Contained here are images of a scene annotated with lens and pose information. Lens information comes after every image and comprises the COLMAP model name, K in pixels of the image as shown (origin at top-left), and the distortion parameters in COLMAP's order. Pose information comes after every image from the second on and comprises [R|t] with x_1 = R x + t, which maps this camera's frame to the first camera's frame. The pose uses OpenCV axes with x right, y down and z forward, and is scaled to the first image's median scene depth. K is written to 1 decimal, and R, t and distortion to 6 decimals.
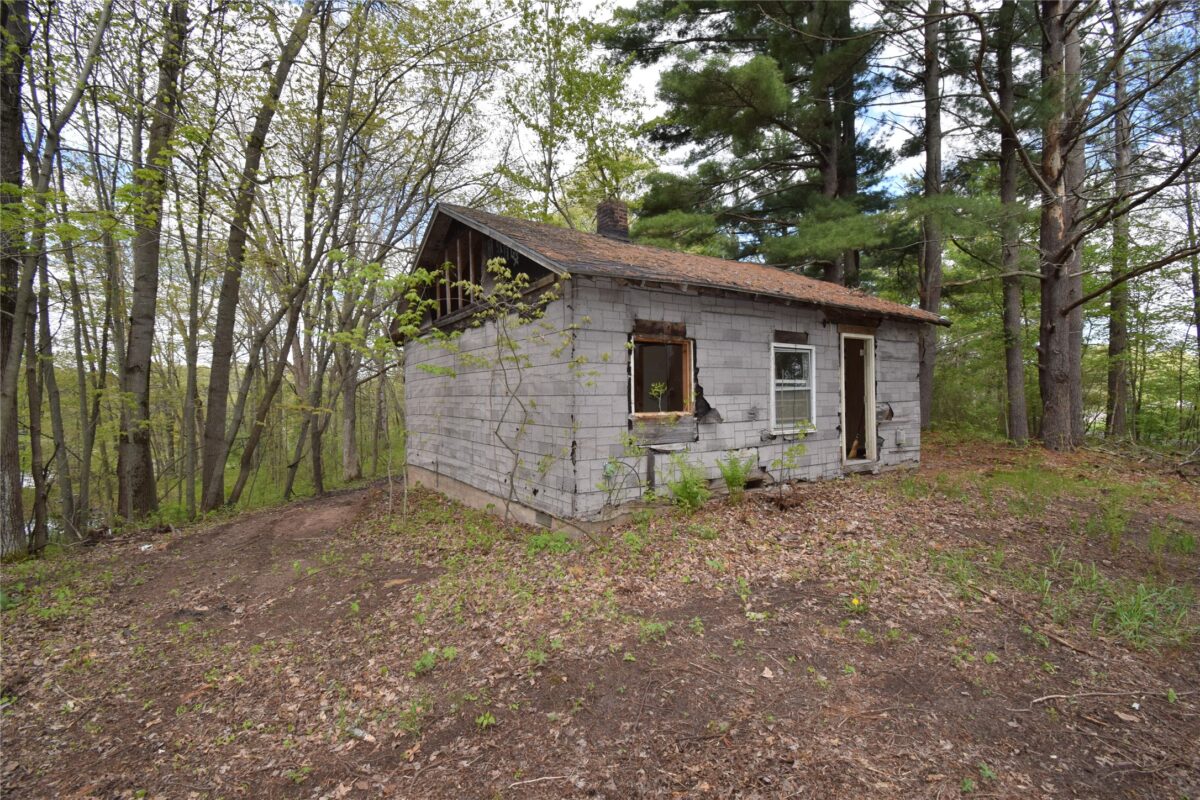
lens RADIAL K [[529.5, 0, 600.5], [0, 529.5, 399.6], [0, 0, 1]] dist [0.026810, -0.030174]
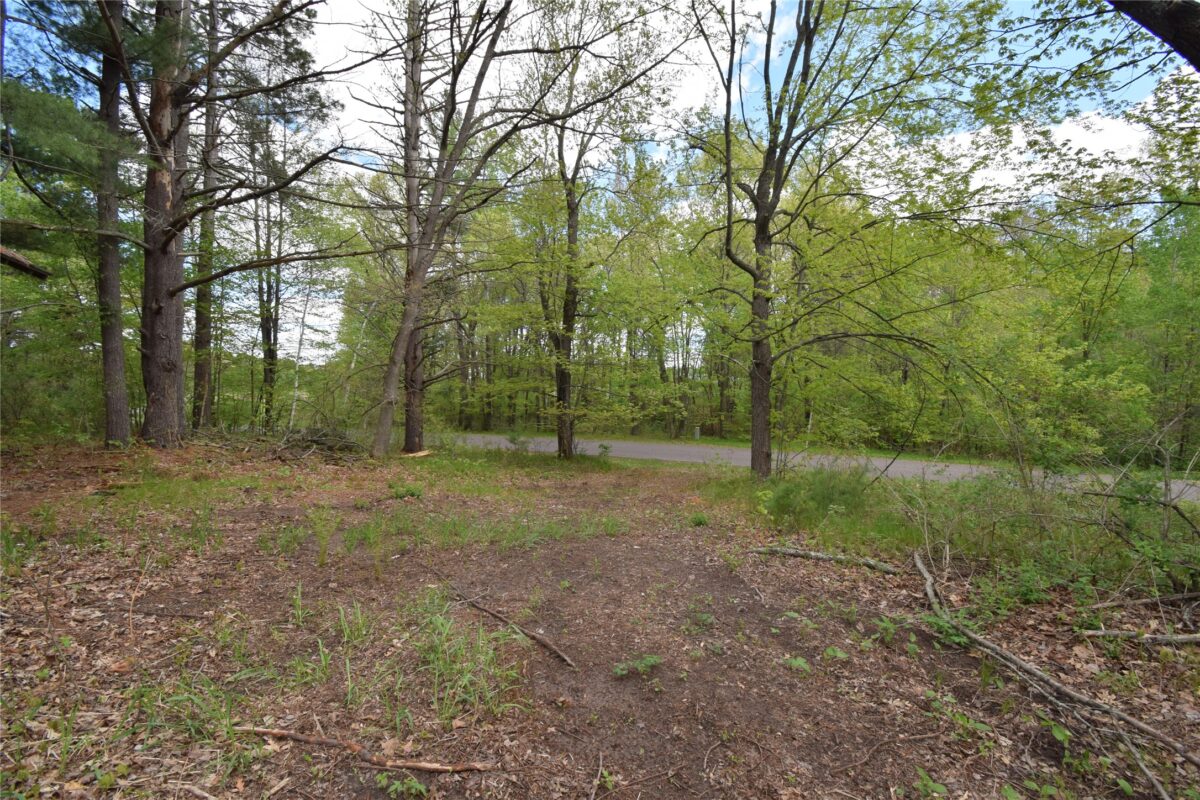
lens RADIAL K [[529.5, 0, 600.5], [0, 529.5, 399.6], [0, 0, 1]] dist [0.026810, -0.030174]
pose [[0.113786, -0.009998, 0.993455, 0.064239], [-0.006192, 0.999923, 0.010772, 0.001091], [-0.993486, -0.007377, 0.113715, 0.178242]]
